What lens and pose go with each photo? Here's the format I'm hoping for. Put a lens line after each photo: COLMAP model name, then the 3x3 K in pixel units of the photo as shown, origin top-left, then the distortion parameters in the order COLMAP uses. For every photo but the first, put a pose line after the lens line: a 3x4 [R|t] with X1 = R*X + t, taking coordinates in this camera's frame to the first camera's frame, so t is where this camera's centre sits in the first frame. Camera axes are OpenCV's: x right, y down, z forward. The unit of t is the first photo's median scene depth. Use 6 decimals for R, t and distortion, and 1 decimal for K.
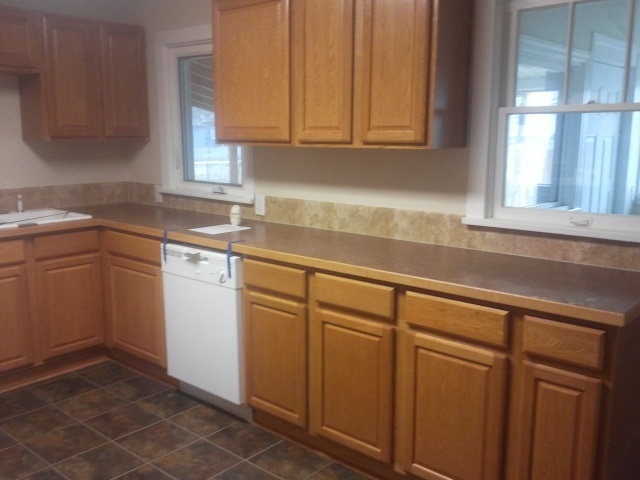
lens RADIAL K [[635.8, 0, 314.2], [0, 635.8, 223.2], [0, 0, 1]] dist [0.035421, 0.000000]
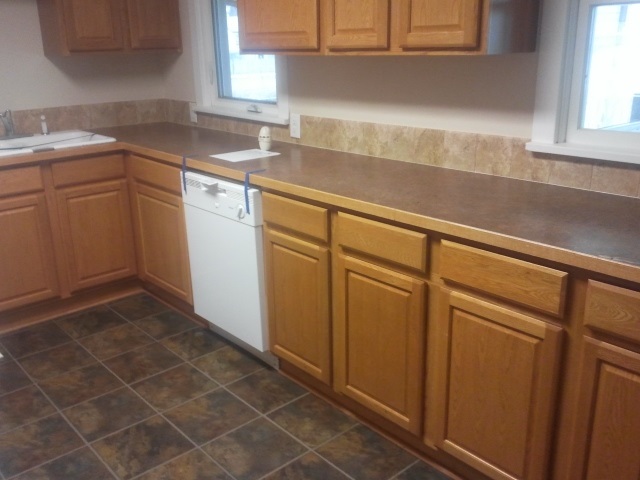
lens RADIAL K [[635.8, 0, 315.4], [0, 635.8, 236.4], [0, 0, 1]] dist [0.035421, 0.000000]
pose [[0.991009, 0.015163, -0.132933, 0.075116], [0.005845, 0.987703, 0.156235, -0.018489], [0.133668, -0.155608, 0.978733, 0.154254]]
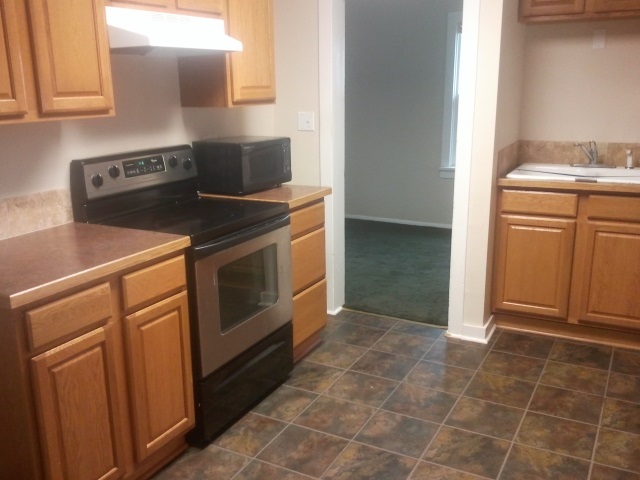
lens RADIAL K [[635.8, 0, 284.3], [0, 635.8, 228.2], [0, 0, 1]] dist [0.035421, 0.000000]
pose [[0.206067, 0.214066, -0.954836, 0.464679], [-0.119529, 0.973978, 0.192562, -0.069278], [0.971210, 0.074450, 0.226292, 0.396198]]
